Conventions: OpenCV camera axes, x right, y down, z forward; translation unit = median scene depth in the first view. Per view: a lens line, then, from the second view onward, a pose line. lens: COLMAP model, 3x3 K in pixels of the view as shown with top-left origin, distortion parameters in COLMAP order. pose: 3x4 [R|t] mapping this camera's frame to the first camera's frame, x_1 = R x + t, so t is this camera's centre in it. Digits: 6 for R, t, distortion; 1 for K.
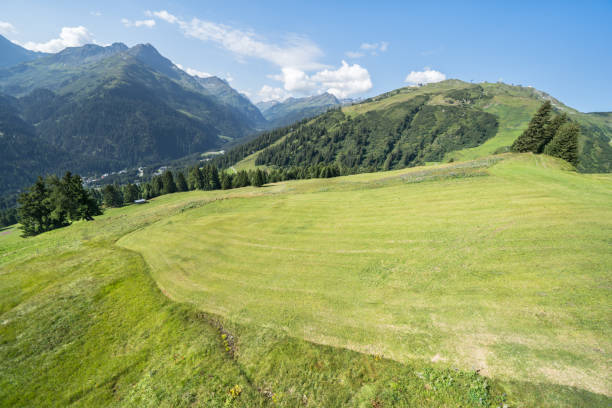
lens RADIAL K [[212.1, 0, 304.4], [0, 212.1, 203.8], [0, 0, 1]] dist [-0.028320, 0.003331]
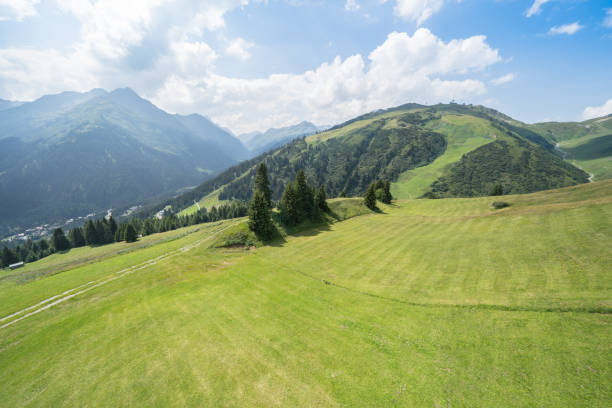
lens RADIAL K [[212.1, 0, 304.4], [0, 212.1, 203.8], [0, 0, 1]] dist [-0.028320, 0.003331]
pose [[0.994776, -0.085857, 0.055225, 0.108907], [0.091660, 0.989364, -0.112951, -0.014509], [-0.044940, 0.117423, 0.992065, -0.001136]]
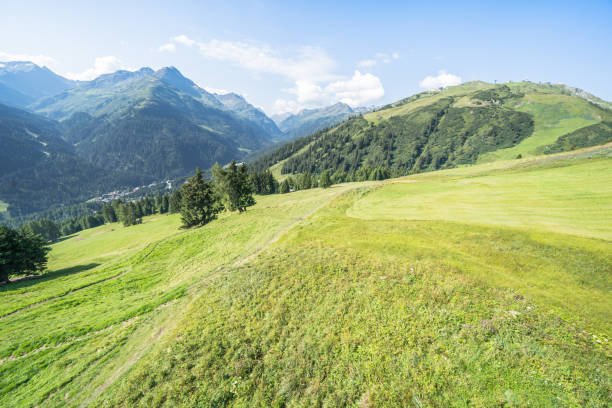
lens RADIAL K [[212.1, 0, 304.4], [0, 212.1, 203.8], [0, 0, 1]] dist [-0.028320, 0.003331]
pose [[0.997278, -0.023416, -0.069910, -0.051486], [0.020303, 0.998784, -0.044919, 0.007397], [0.070877, 0.043377, 0.996541, 0.000863]]
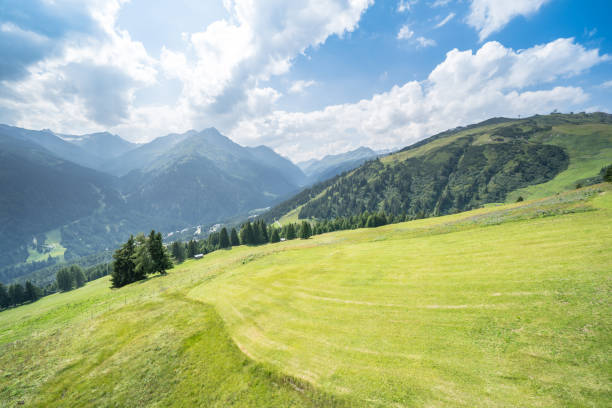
lens RADIAL K [[212.2, 0, 302.8], [0, 212.2, 204.0], [0, 0, 1]] dist [-0.026536, 0.002415]
pose [[0.978581, -0.069918, -0.193627, -0.004627], [0.021118, 0.969691, -0.243421, 0.000549], [0.204778, 0.234118, 0.950397, -0.000072]]
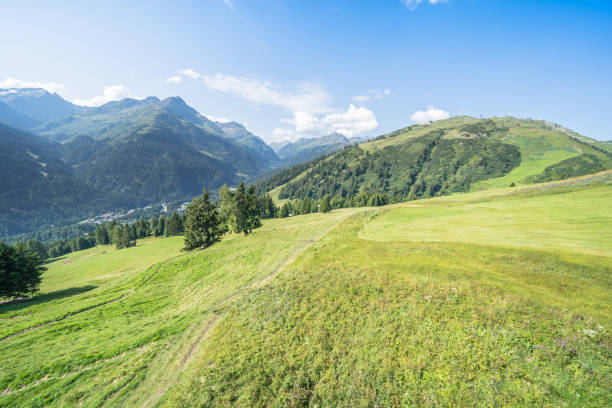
lens RADIAL K [[212.1, 0, 304.4], [0, 212.1, 203.8], [0, 0, 1]] dist [-0.028320, 0.003331]
pose [[0.998648, -0.015397, -0.049657, -0.055316], [0.007029, 0.986356, -0.164475, 0.008283], [0.051512, 0.163904, 0.985130, 0.001094]]
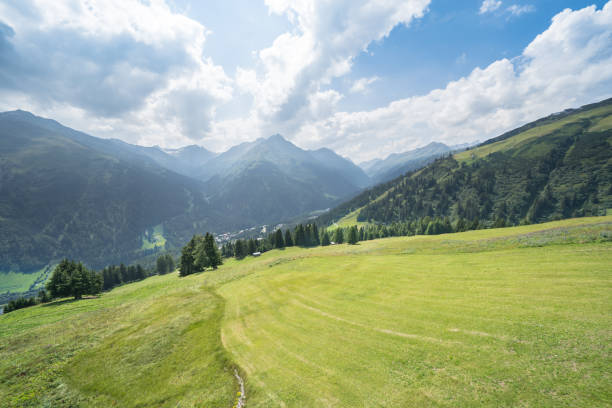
lens RADIAL K [[212.1, 0, 304.4], [0, 212.1, 203.8], [0, 0, 1]] dist [-0.028320, 0.003331]
pose [[0.888404, -0.065245, -0.454402, 0.009470], [-0.054851, 0.967670, -0.246183, -0.001611], [0.455773, 0.243635, 0.856103, -0.000283]]
